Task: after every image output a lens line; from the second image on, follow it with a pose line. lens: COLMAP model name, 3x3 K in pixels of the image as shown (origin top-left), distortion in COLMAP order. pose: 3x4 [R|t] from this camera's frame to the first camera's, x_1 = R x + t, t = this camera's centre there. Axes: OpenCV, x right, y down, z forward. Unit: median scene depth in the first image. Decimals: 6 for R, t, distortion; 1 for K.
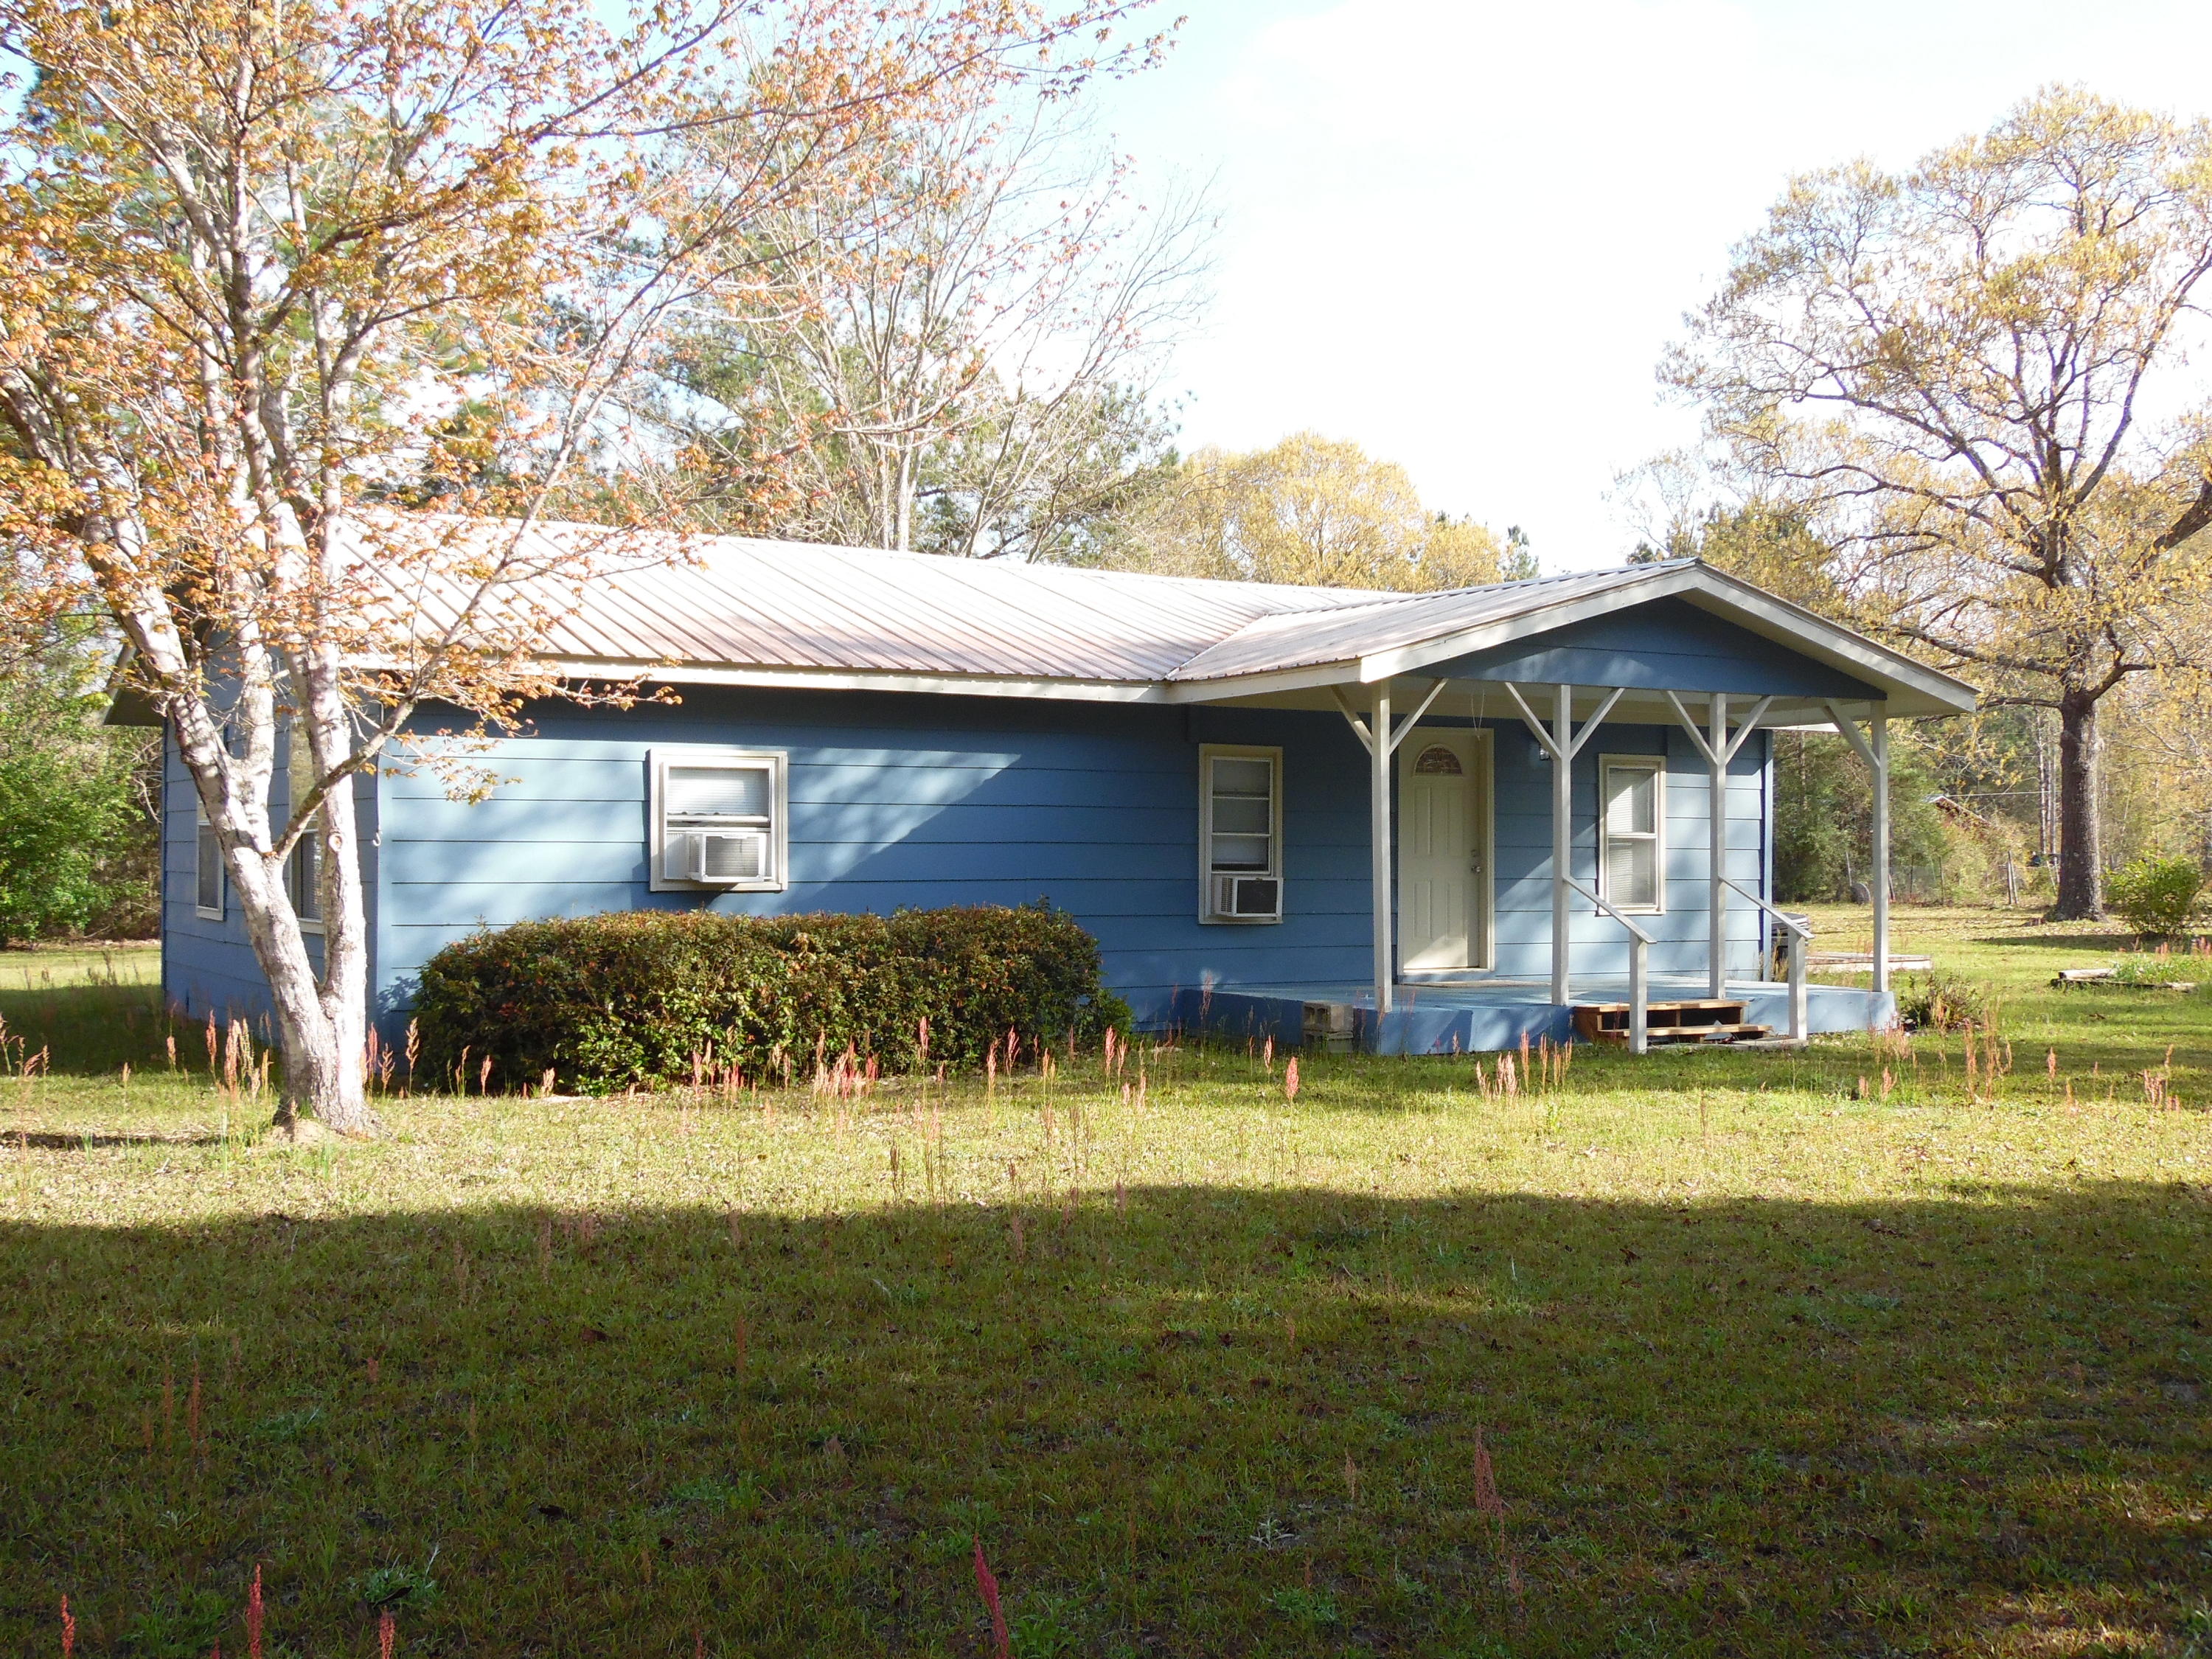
lens RADIAL K [[2342.9, 0, 1106.0], [0, 2342.9, 829.5], [0, 0, 1]] dist [0.015030, -0.003034]
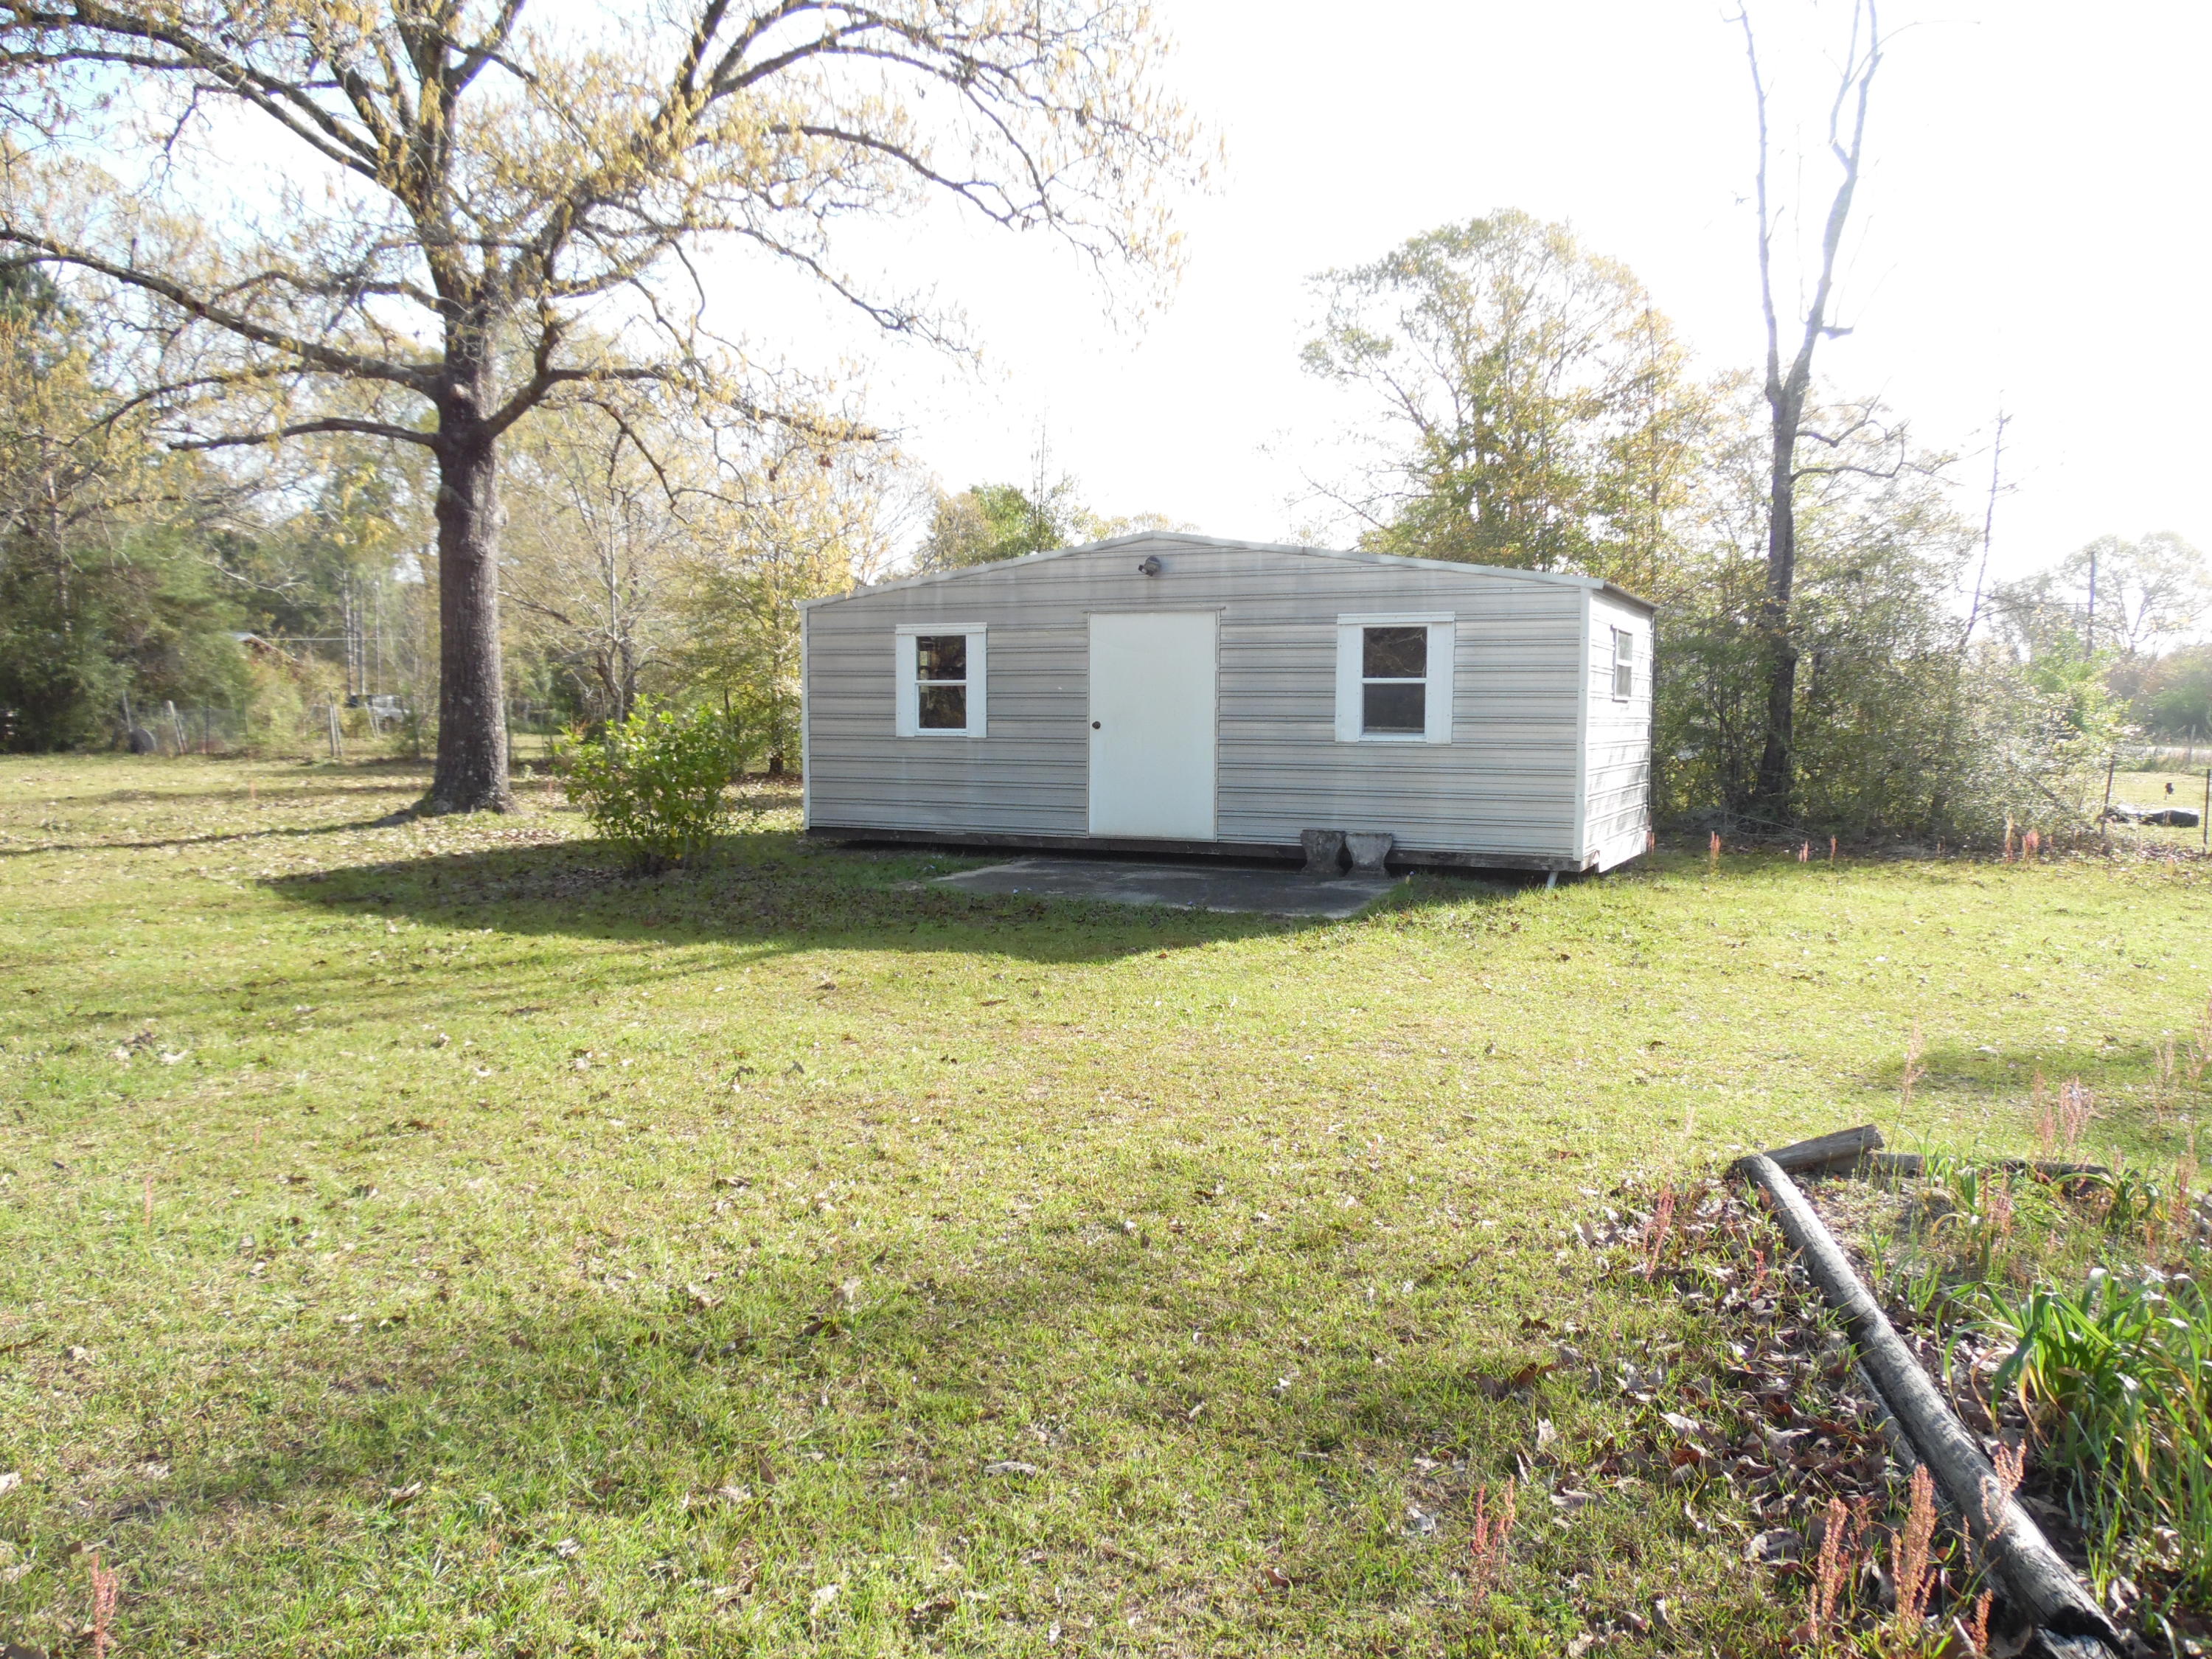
lens RADIAL K [[1648.3, 0, 1106.0], [0, 1648.3, 829.5], [0, 0, 1]] dist [-0.055380, 0.106145]
pose [[0.684630, -0.048612, 0.727268, 0.538459], [-0.019080, 0.996236, 0.084552, 0.012515], [-0.728641, -0.071763, 0.681126, 1.454517]]
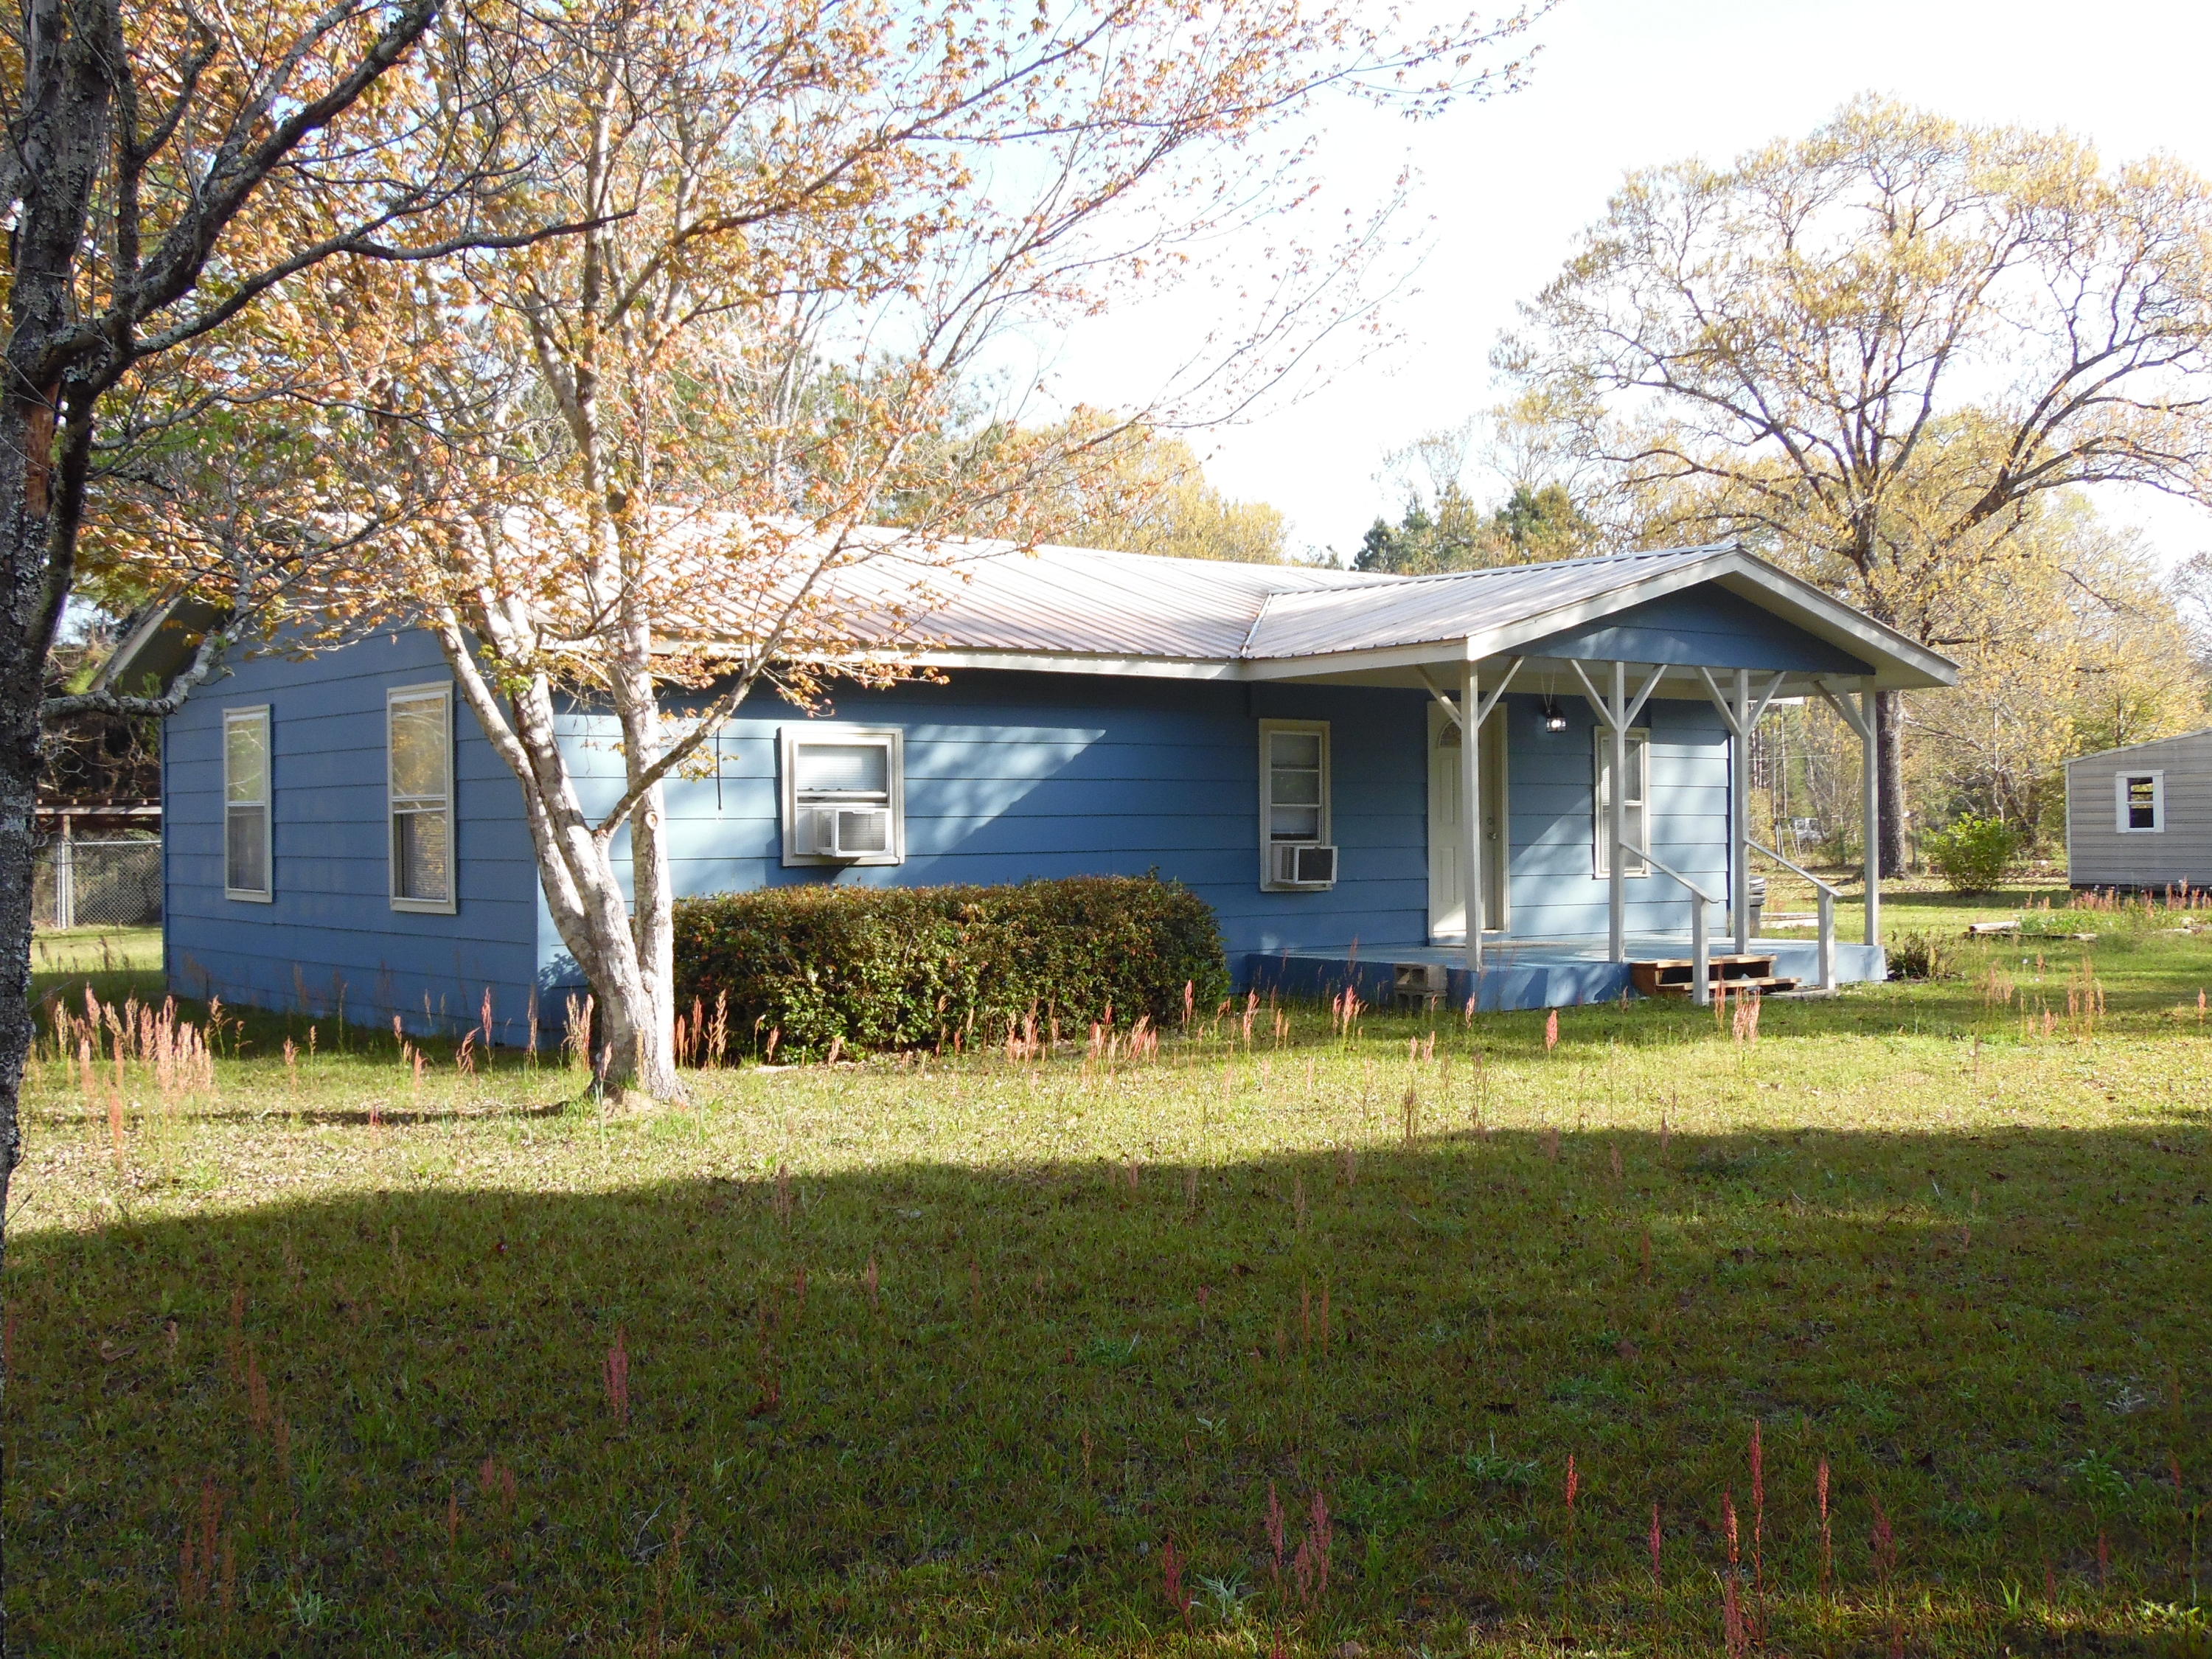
lens RADIAL K [[2342.9, 0, 1106.0], [0, 2342.9, 829.5], [0, 0, 1]] dist [0.015030, -0.003034]
pose [[0.991975, -0.010936, 0.125964, -0.170953], [0.009466, 0.999880, 0.012262, -0.000761], [-0.126083, -0.010972, 0.991959, -0.027409]]
